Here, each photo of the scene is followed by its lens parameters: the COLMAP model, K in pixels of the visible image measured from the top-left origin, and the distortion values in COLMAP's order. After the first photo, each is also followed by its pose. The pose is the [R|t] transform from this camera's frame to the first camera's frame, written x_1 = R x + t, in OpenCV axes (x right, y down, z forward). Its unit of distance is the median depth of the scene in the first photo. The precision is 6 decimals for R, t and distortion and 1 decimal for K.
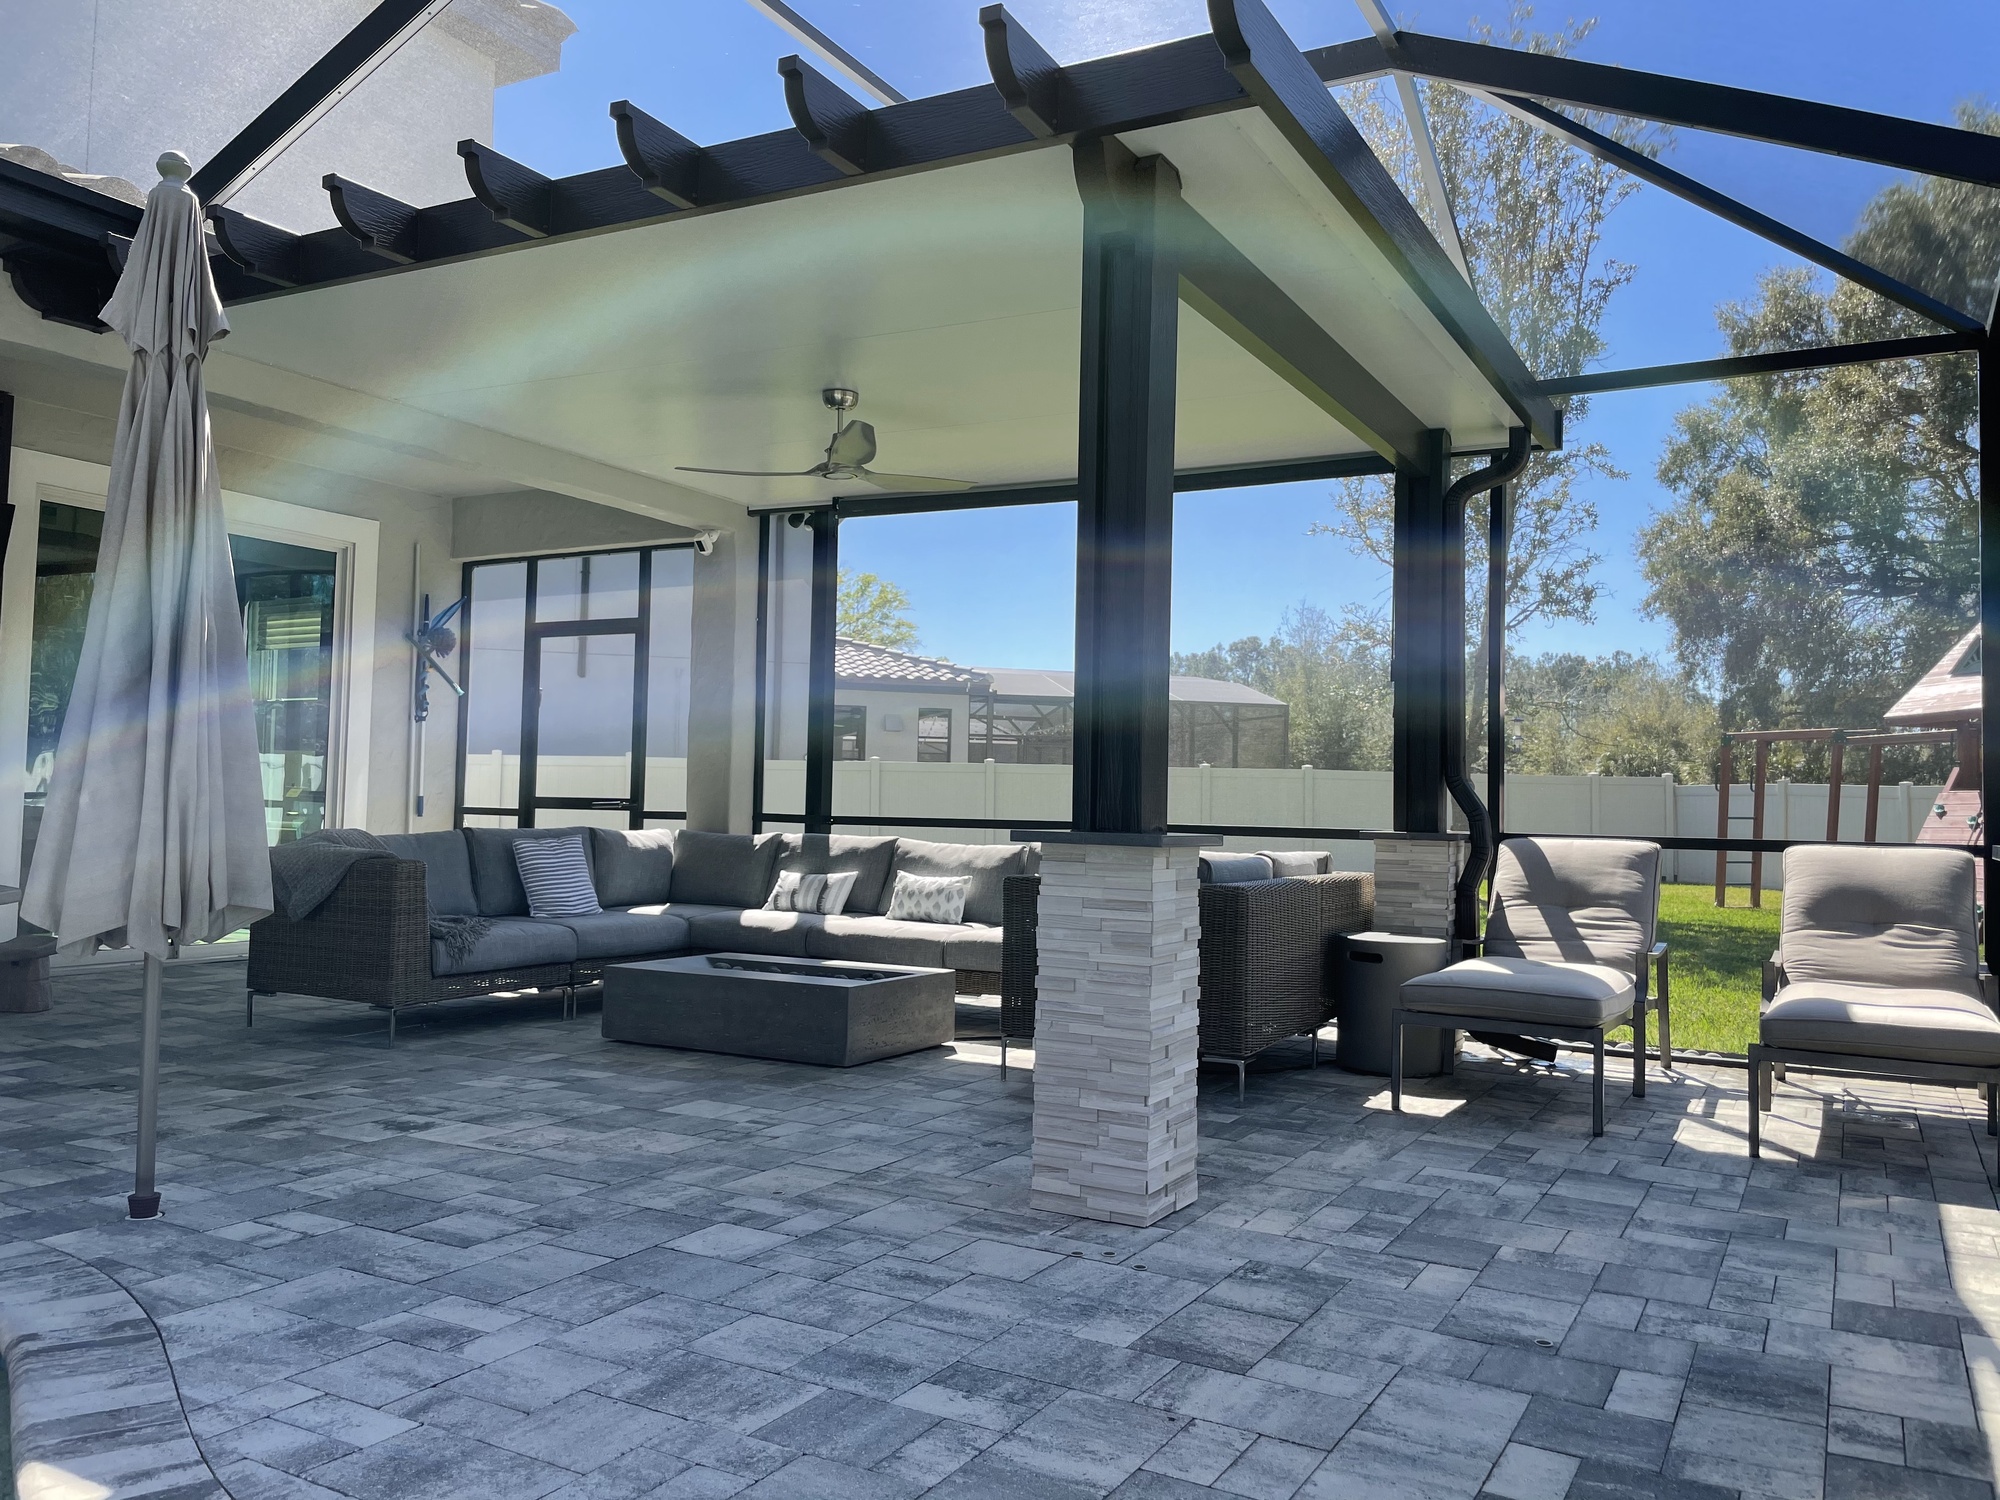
lens RADIAL K [[1524.9, 0, 1003.6], [0, 1524.9, 736.2], [0, 0, 1]] dist [0.085322, -0.104966]
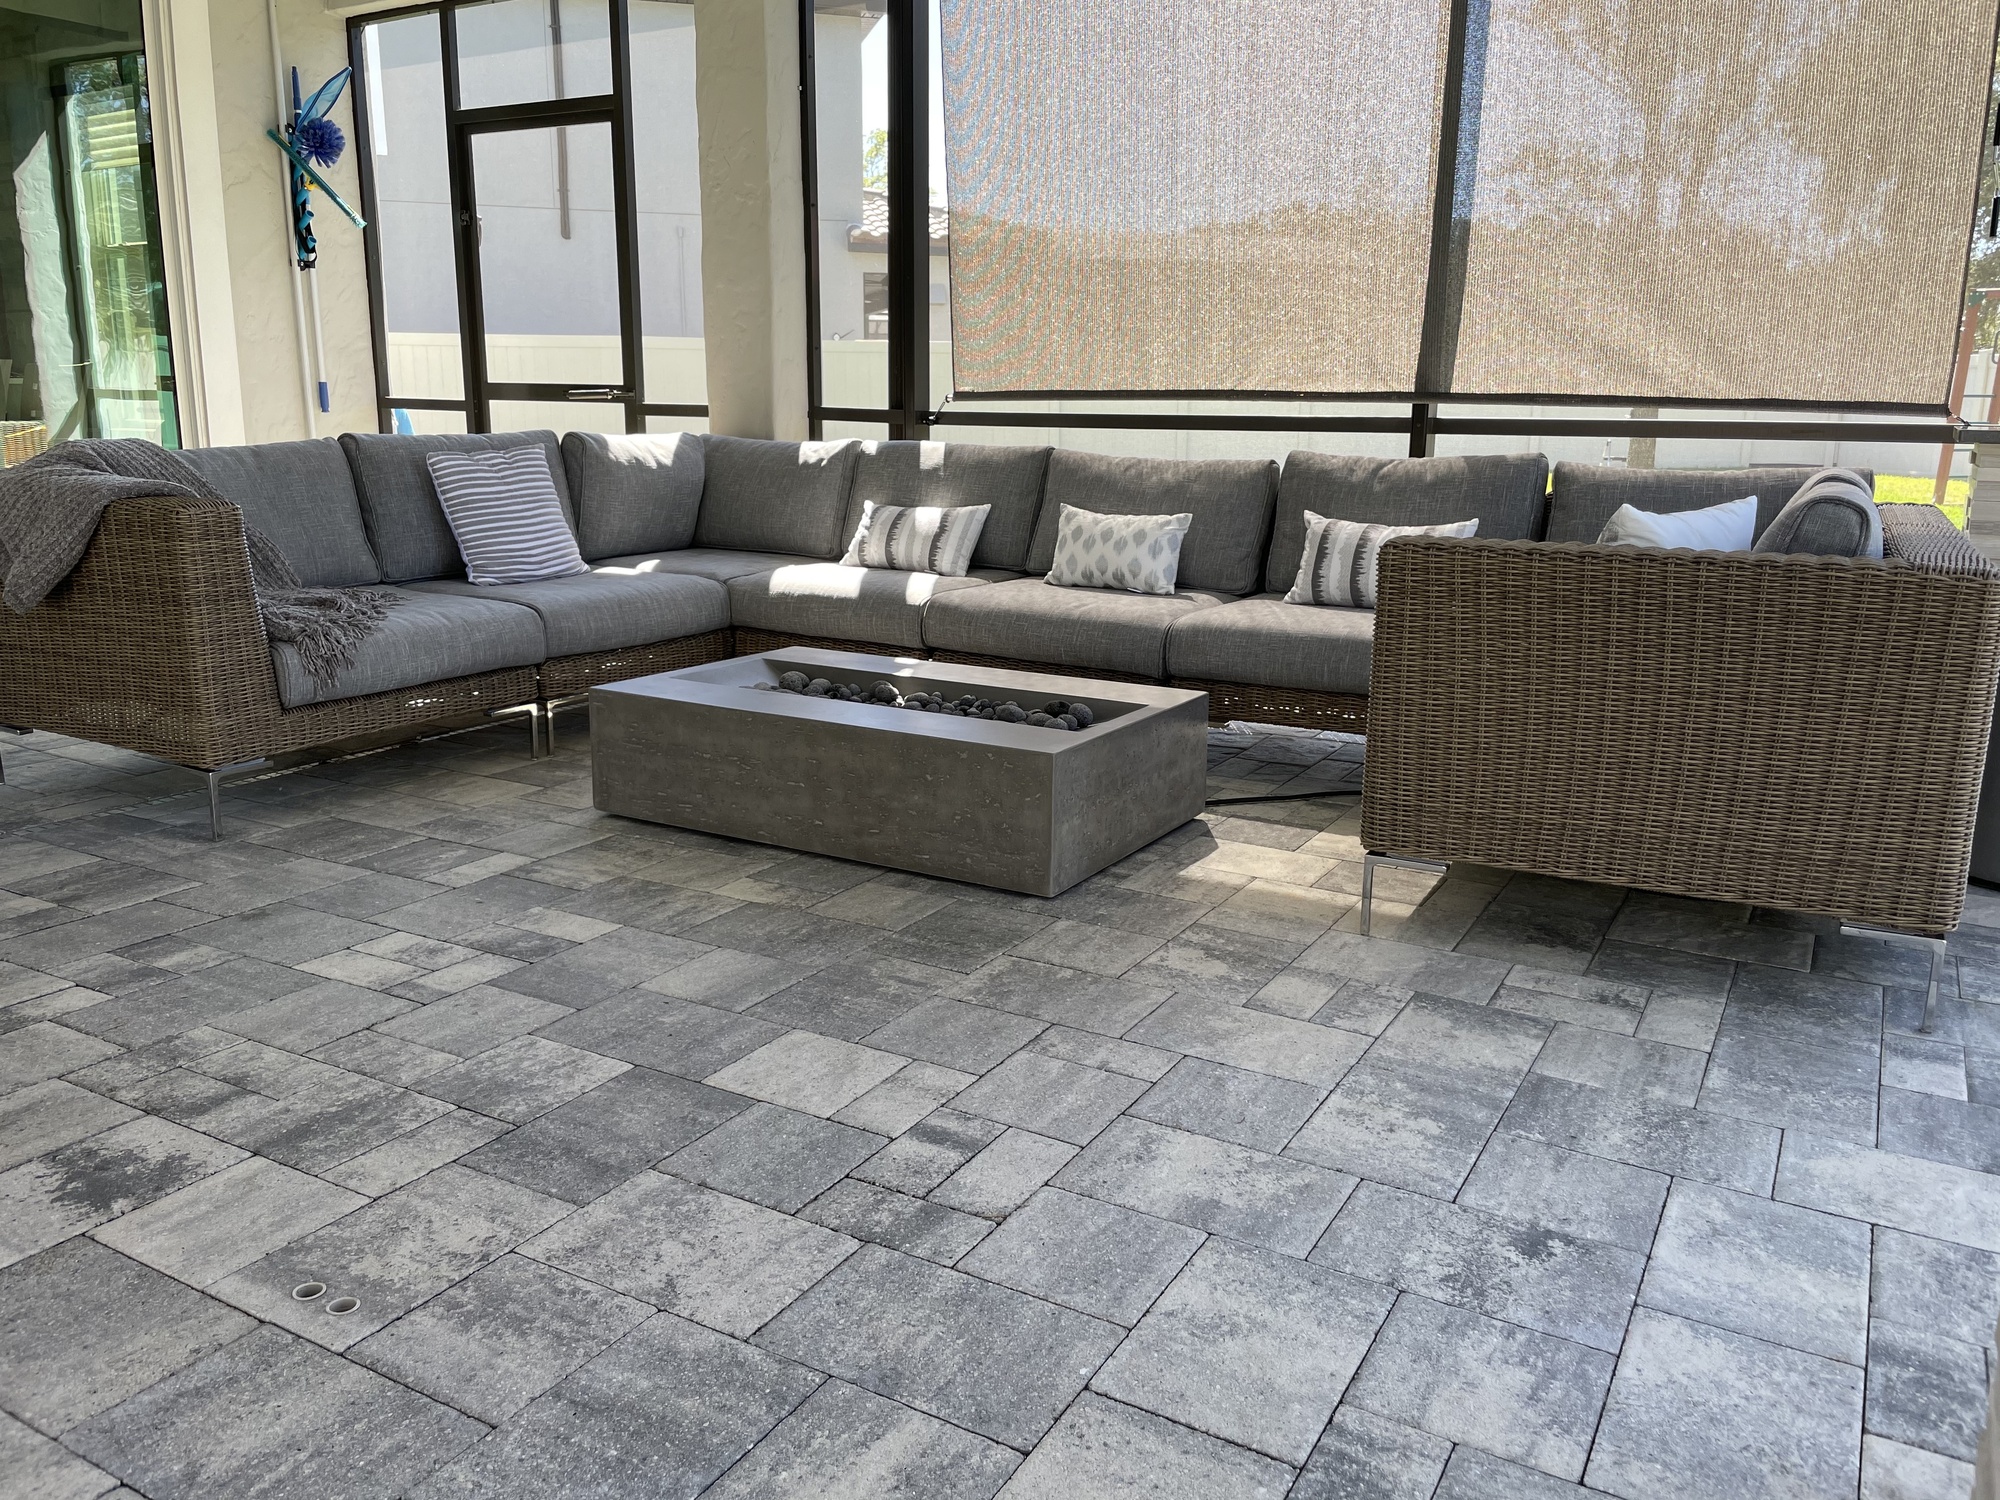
lens RADIAL K [[1524.9, 0, 1003.6], [0, 1524.9, 736.2], [0, 0, 1]] dist [0.085322, -0.104966]
pose [[0.999896, -0.005339, -0.013368, -0.081966], [0.008653, 0.965109, 0.261706, 0.017051], [0.011505, -0.261794, 0.965055, 0.370478]]
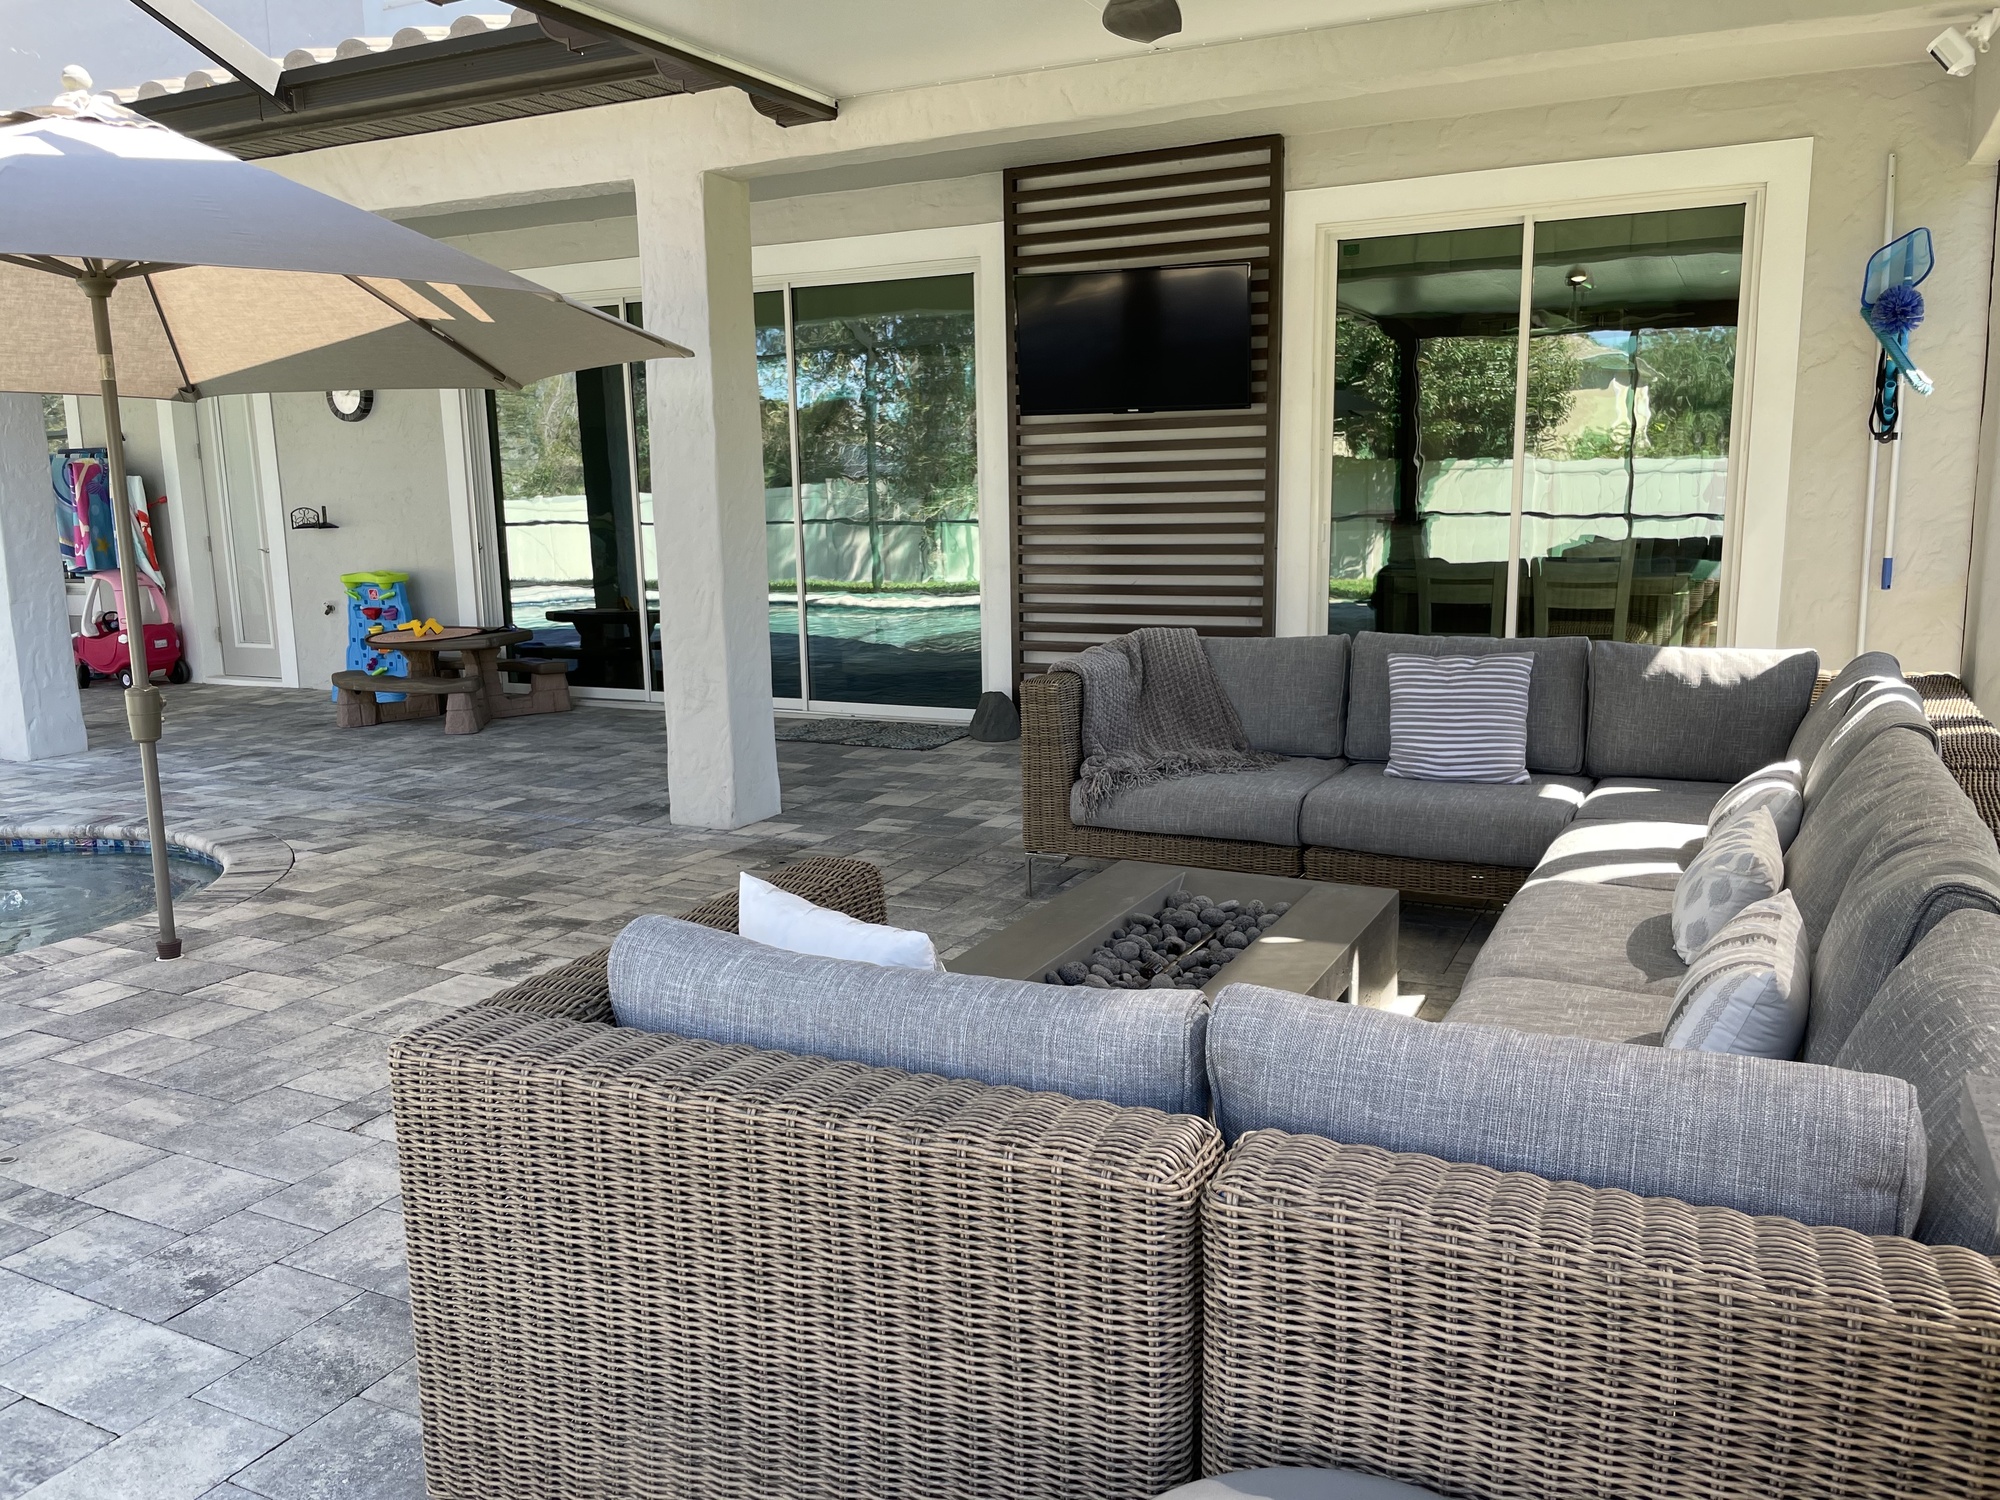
lens RADIAL K [[1524.9, 0, 1003.6], [0, 1524.9, 736.2], [0, 0, 1]] dist [0.085322, -0.104966]
pose [[0.048539, 0.141801, -0.988704, 0.330982], [0.065011, 0.987324, 0.144794, -0.006739], [0.996703, -0.071305, 0.038705, 0.752162]]
